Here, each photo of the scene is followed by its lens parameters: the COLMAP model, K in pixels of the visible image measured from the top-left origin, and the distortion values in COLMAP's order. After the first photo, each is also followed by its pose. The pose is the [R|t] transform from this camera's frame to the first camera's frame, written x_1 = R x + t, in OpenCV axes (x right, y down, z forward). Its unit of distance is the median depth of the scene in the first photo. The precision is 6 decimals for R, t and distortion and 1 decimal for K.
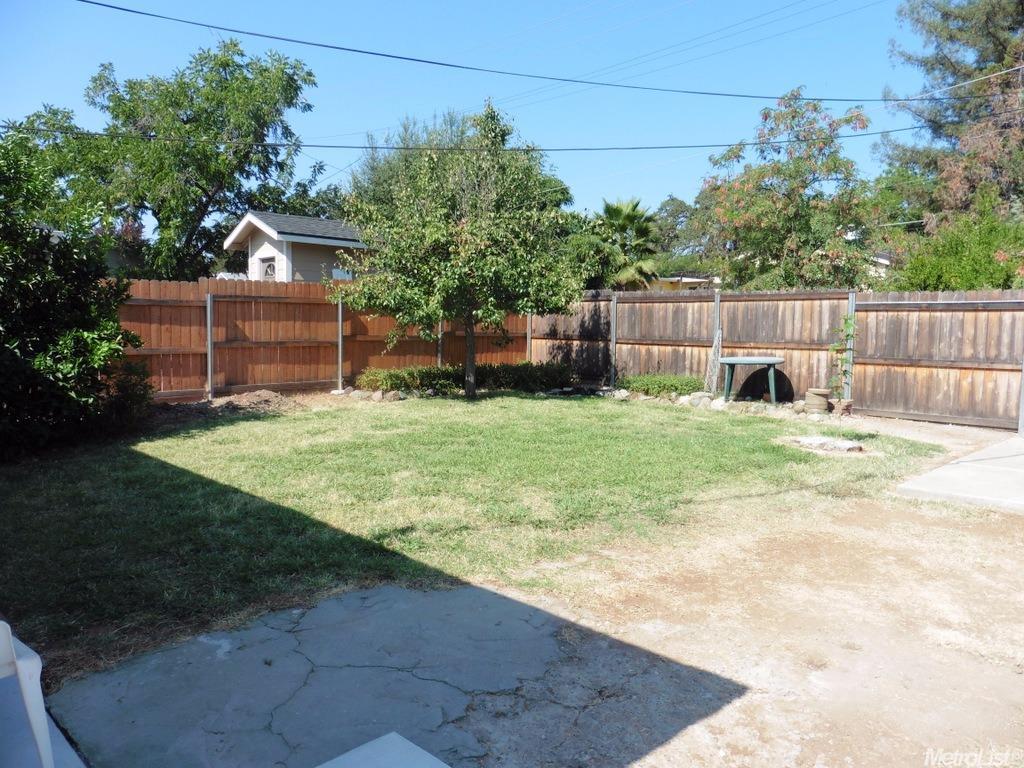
lens RADIAL K [[740.3, 0, 512.0], [0, 740.3, 384.0], [0, 0, 1]] dist [-0.061114, 0.083866]
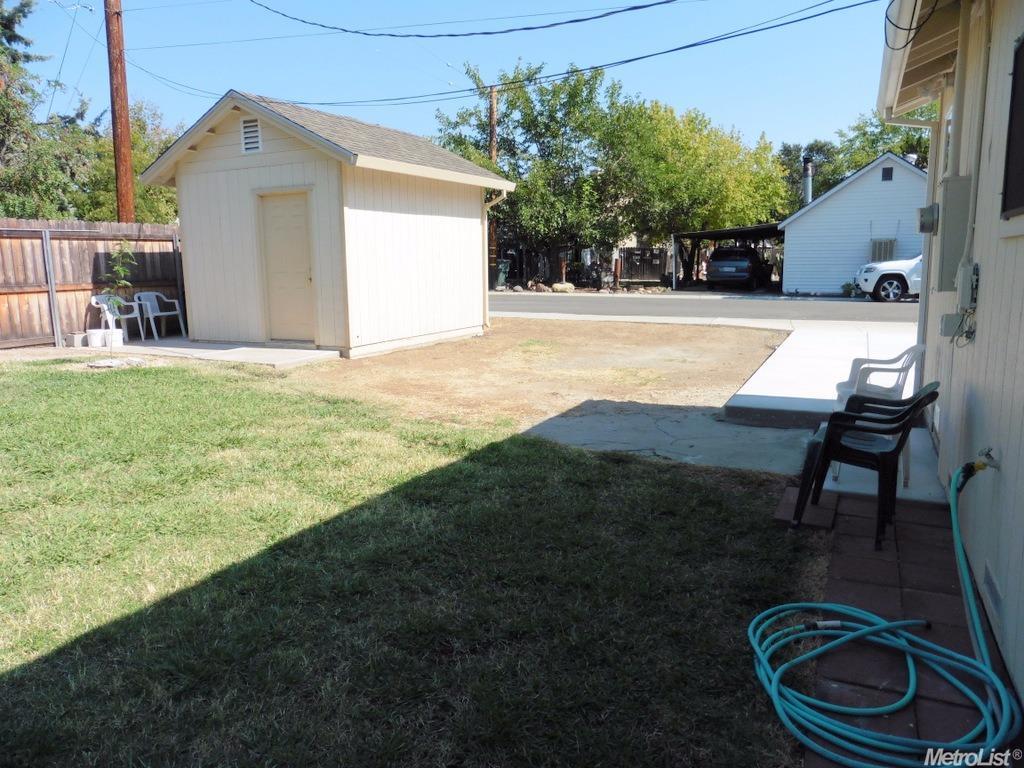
lens RADIAL K [[740.3, 0, 512.0], [0, 740.3, 384.0], [0, 0, 1]] dist [-0.061114, 0.083866]
pose [[-0.335962, -0.169952, 0.926415, -0.429593], [0.087286, 0.973735, 0.210287, -0.037221], [-0.937822, 0.151512, -0.312304, 0.471218]]
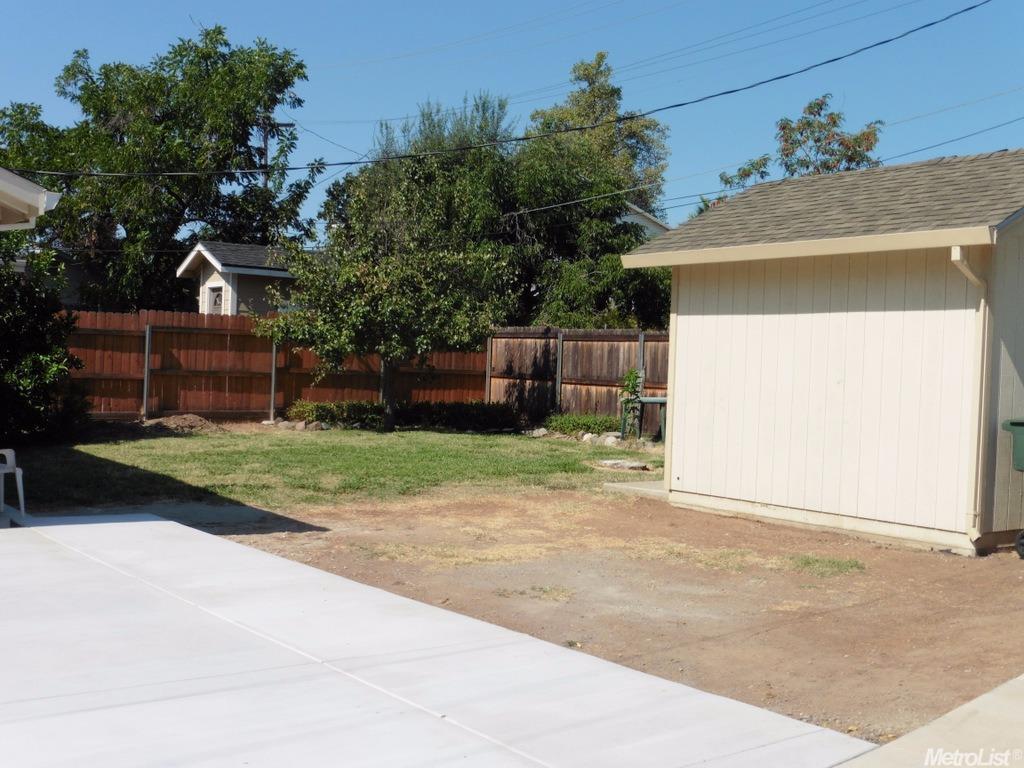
lens RADIAL K [[1218.9, 0, 512.0], [0, 1218.9, 384.0], [0, 0, 1]] dist [-0.019842, -0.006792]
pose [[0.988105, 0.025534, -0.151646, 0.346175], [-0.035656, 0.997287, -0.064407, 0.054013], [0.149590, 0.069048, 0.986334, -0.605482]]
